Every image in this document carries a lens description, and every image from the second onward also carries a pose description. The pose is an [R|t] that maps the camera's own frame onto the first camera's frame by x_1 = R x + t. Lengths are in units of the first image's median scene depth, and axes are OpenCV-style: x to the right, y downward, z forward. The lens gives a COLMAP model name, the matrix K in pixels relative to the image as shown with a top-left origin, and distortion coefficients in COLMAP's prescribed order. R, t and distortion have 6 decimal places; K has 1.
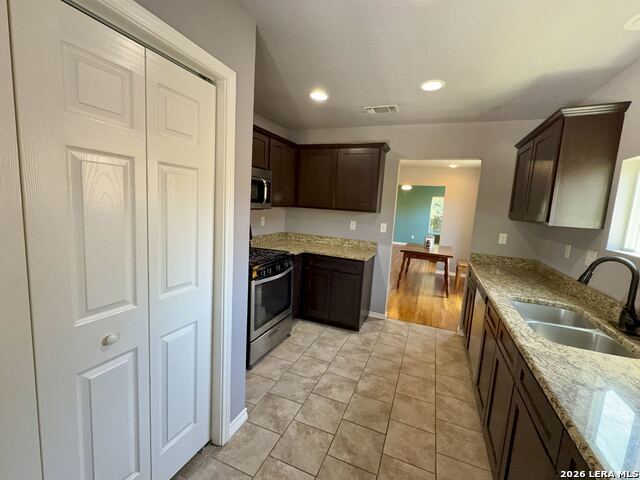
lens RADIAL K [[278.4, 0, 320.0], [0, 278.4, 240.0], [0, 0, 1]] dist [-0.001106, 0.000357]
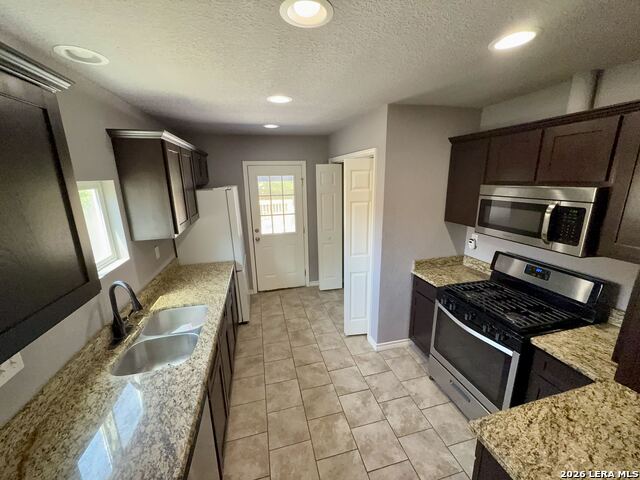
lens RADIAL K [[261.8, 0, 317.9], [0, 261.8, 240.4], [0, 0, 1]] dist [0.001588, 0.000437]
pose [[-0.810155, 0.100013, -0.577621, 0.686359], [-0.105987, 0.944111, 0.312124, -0.331890], [0.576555, 0.314089, -0.754276, 1.468019]]
